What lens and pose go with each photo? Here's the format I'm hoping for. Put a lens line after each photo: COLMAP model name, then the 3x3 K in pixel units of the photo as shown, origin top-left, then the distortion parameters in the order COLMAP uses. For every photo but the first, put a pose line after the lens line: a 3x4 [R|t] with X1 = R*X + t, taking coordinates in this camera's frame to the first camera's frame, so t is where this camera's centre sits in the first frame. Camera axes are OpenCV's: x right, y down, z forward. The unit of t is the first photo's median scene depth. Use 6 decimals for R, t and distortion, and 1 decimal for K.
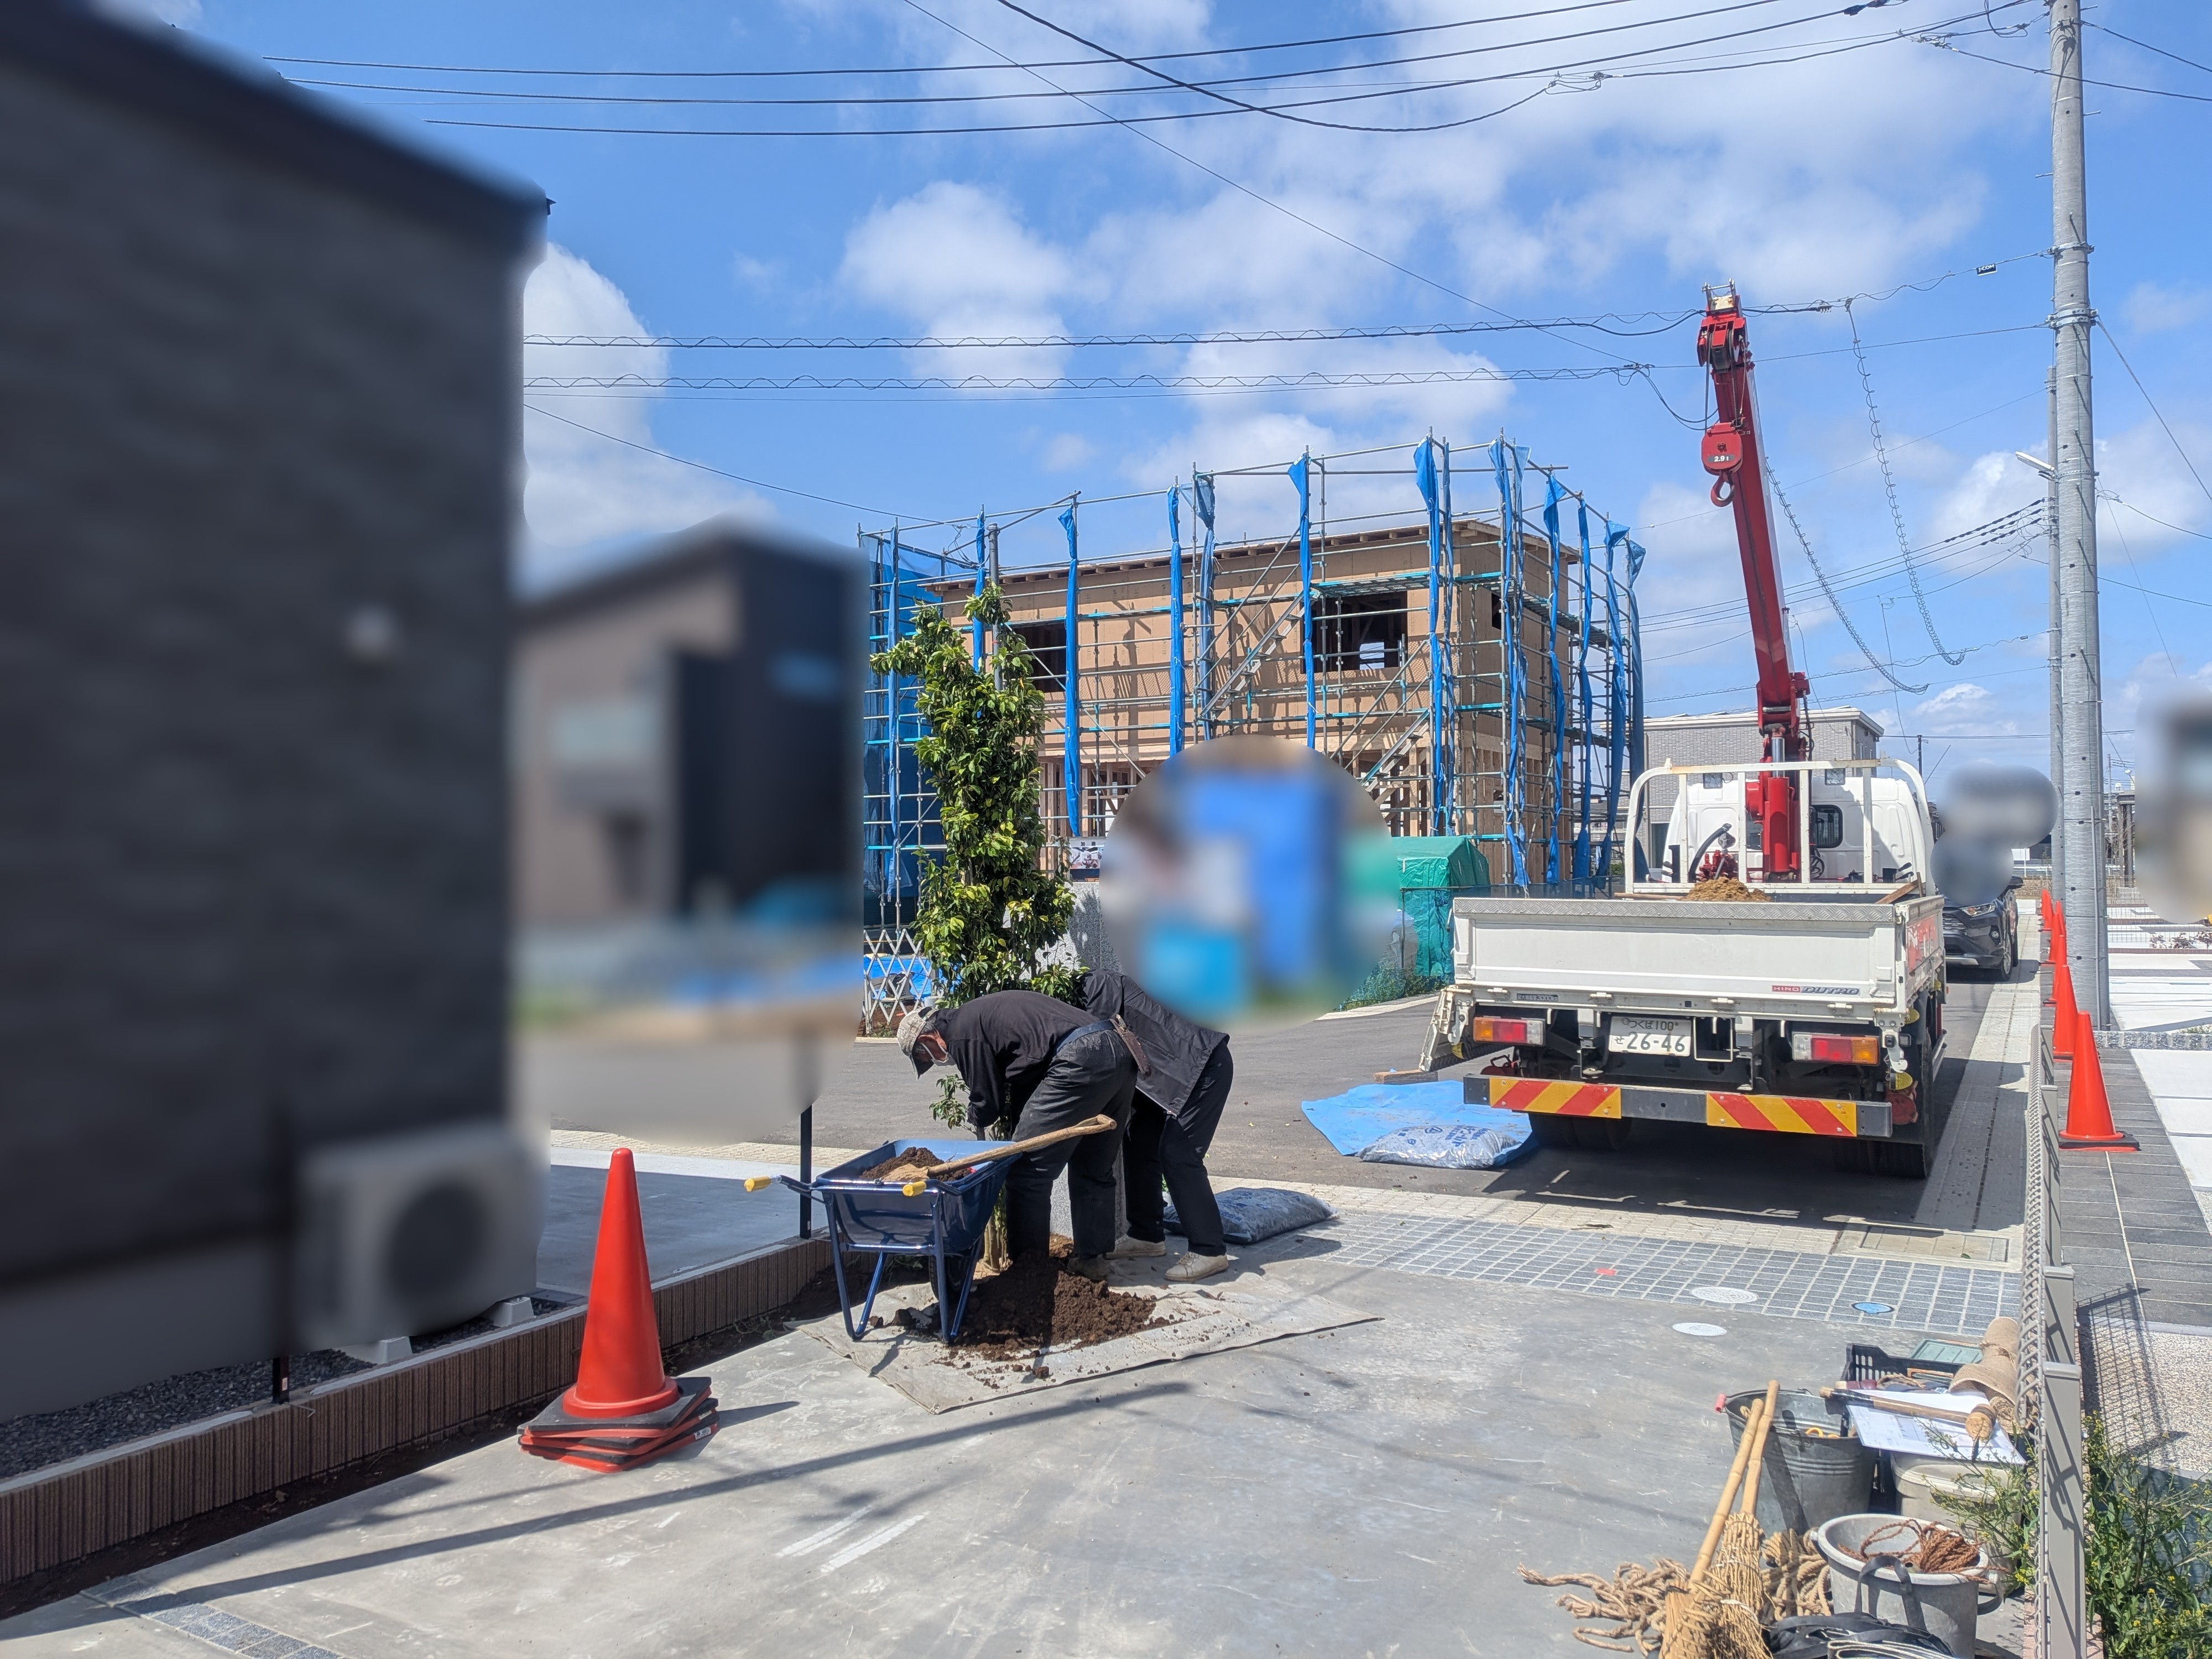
lens RADIAL K [[1555.3, 0, 1106.0], [0, 1555.3, 829.5], [0, 0, 1]] dist [0.059743, -0.081393]
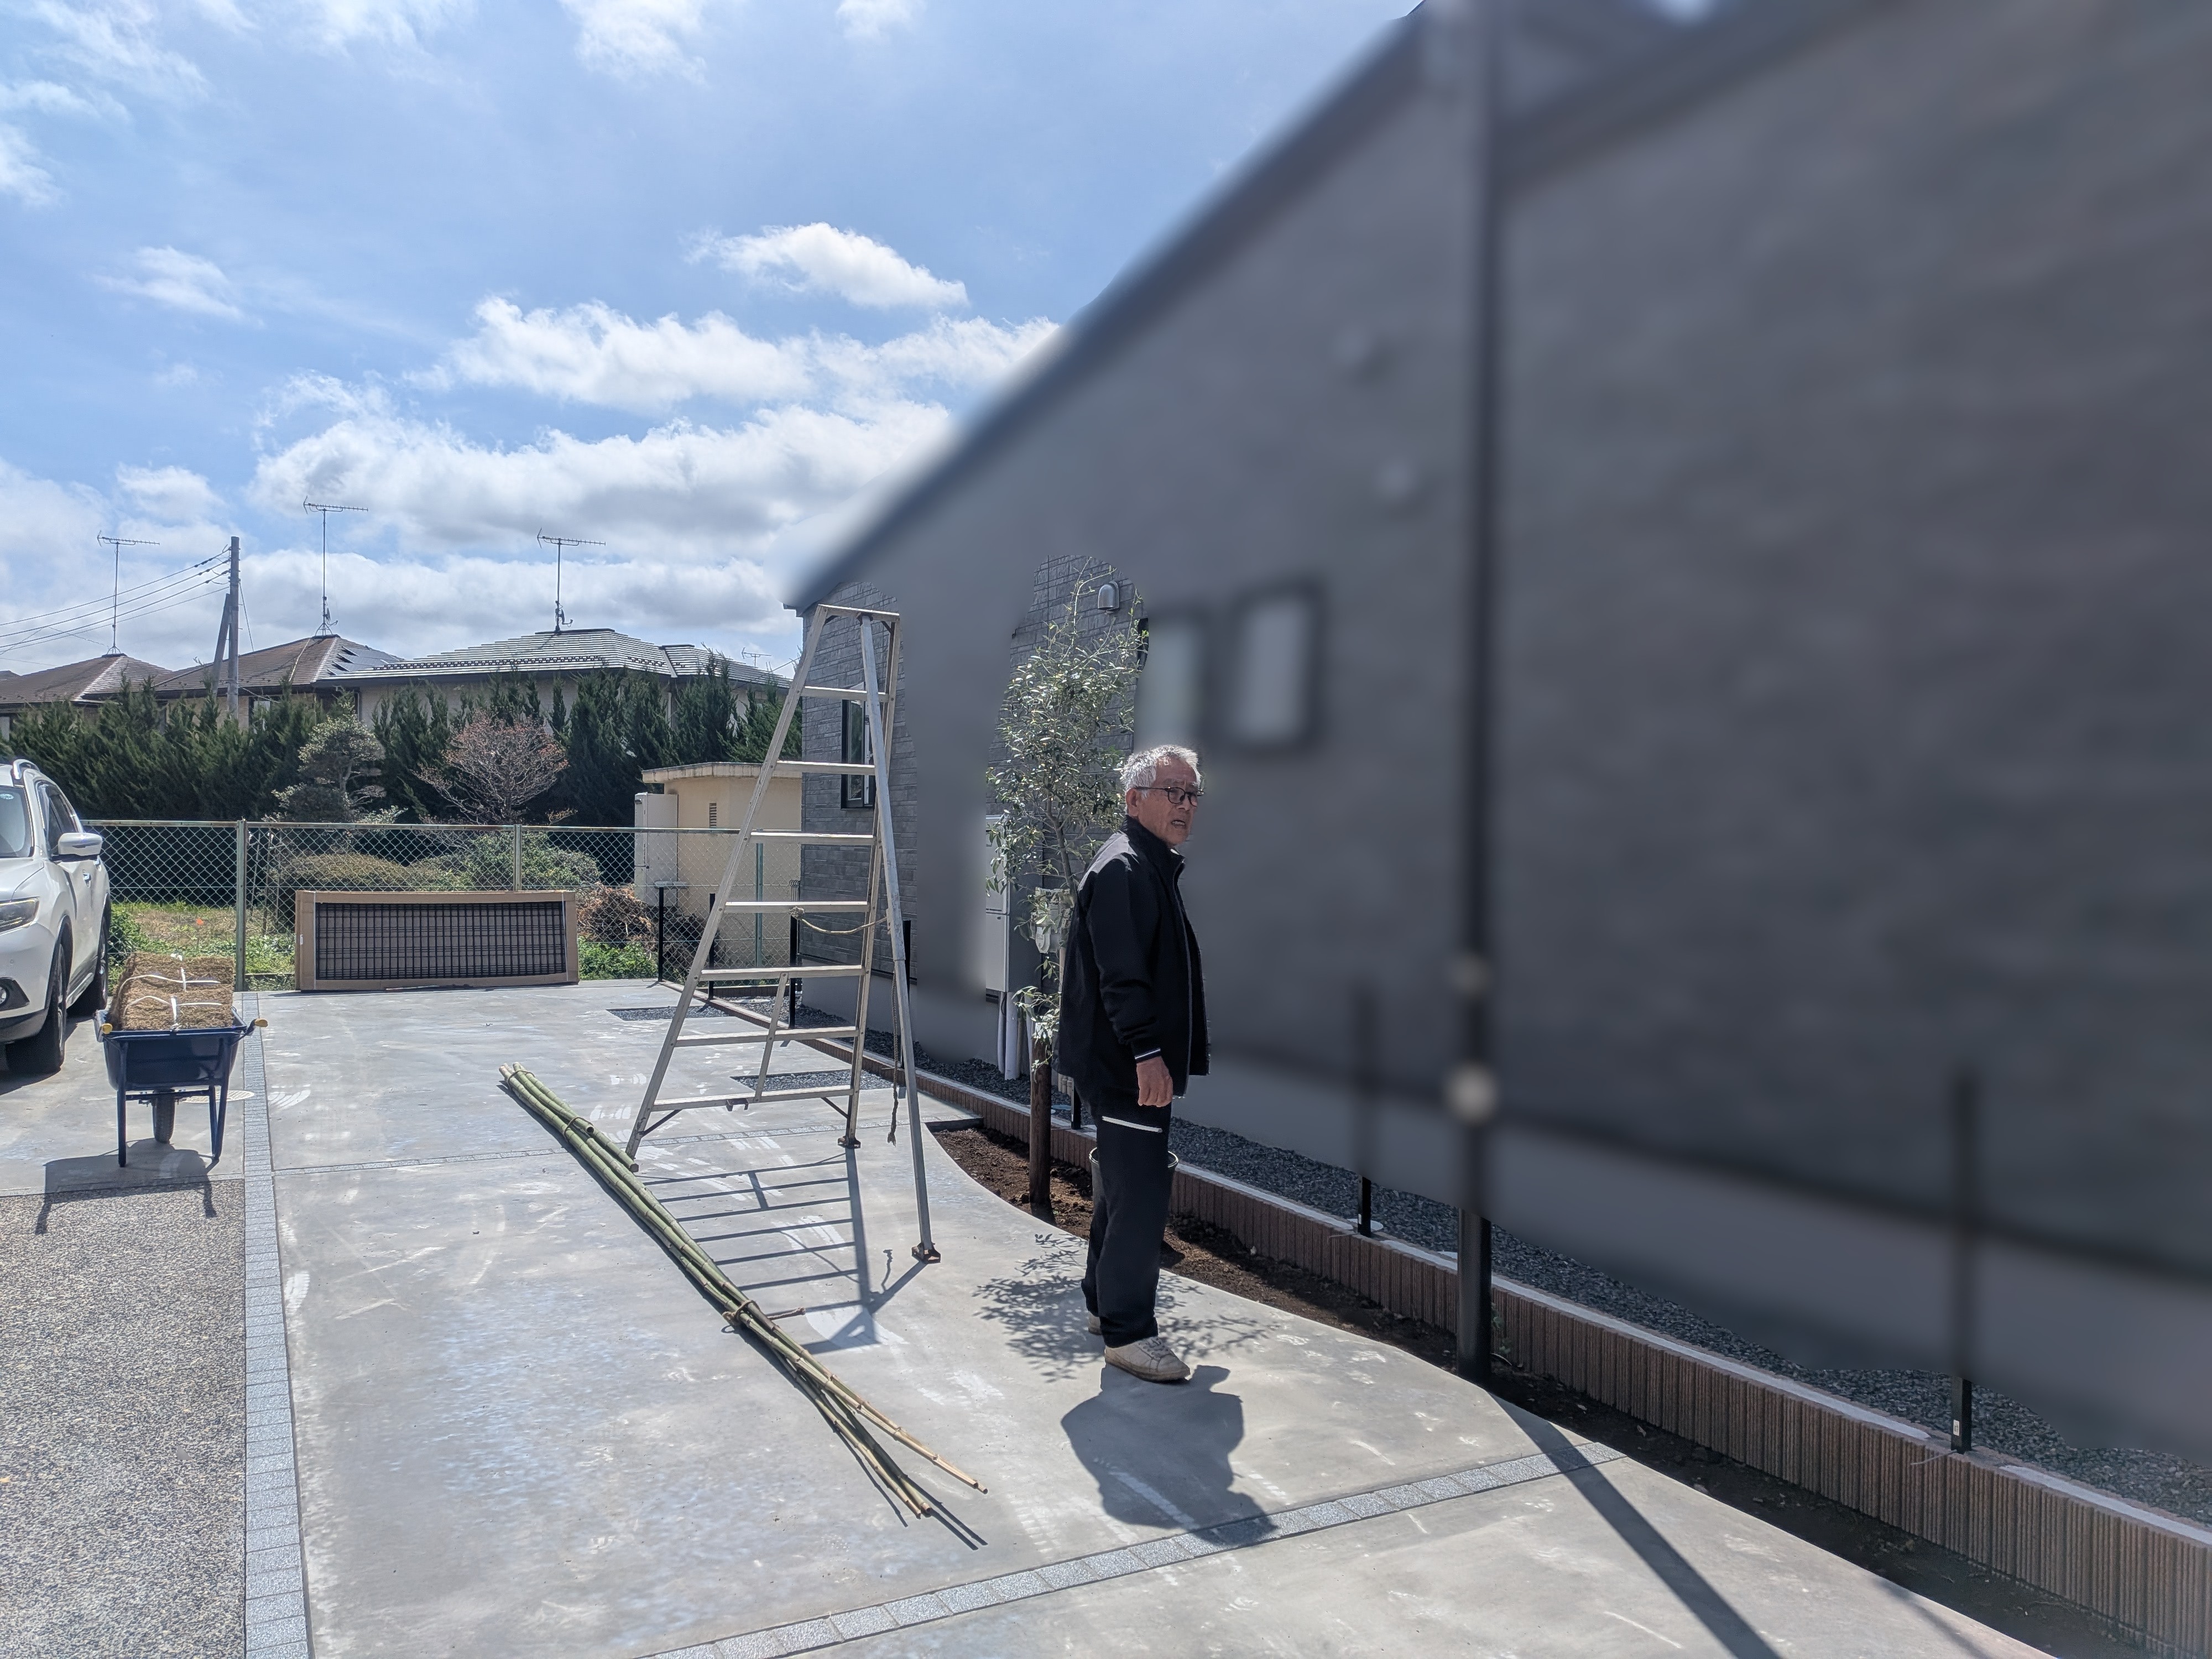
lens RADIAL K [[1555.3, 0, 1106.0], [0, 1555.3, 829.5], [0, 0, 1]] dist [0.059743, -0.081393]
pose [[-0.513503, 0.005974, -0.858067, 0.125240], [0.022925, 0.999714, -0.006759, 0.013201], [0.857781, -0.023142, -0.513494, 0.334563]]
